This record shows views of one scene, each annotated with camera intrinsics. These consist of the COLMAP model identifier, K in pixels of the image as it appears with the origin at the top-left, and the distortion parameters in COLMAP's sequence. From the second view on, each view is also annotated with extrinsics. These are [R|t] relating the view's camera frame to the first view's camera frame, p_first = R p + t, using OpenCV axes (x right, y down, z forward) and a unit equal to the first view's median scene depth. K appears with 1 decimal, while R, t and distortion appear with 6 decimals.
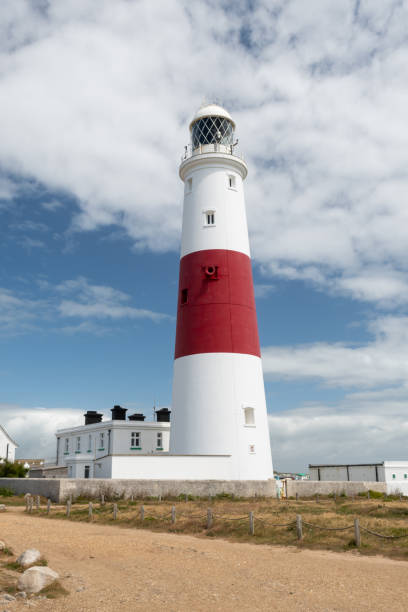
lens RADIAL K [[663.2, 0, 204.0], [0, 663.2, 306.0], [0, 0, 1]] dist [0.080724, -0.000627]
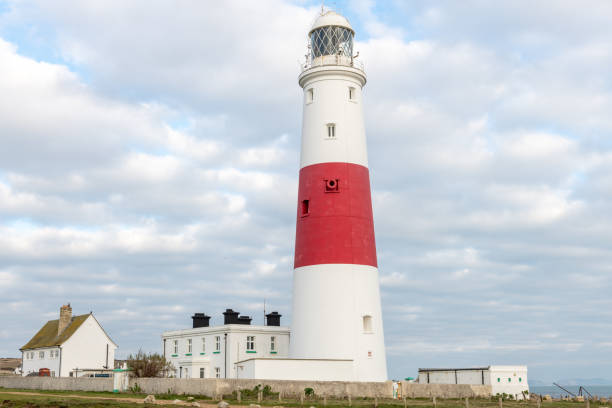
lens RADIAL K [[911.1, 0, 298.7], [0, 911.1, 203.9], [0, 0, 1]] dist [0.000812, -0.018386]
pose [[0.998943, 0.018041, 0.042284, -0.096939], [-0.020287, 0.998371, 0.053329, -0.092550], [-0.041253, -0.054130, 0.997681, -0.401790]]
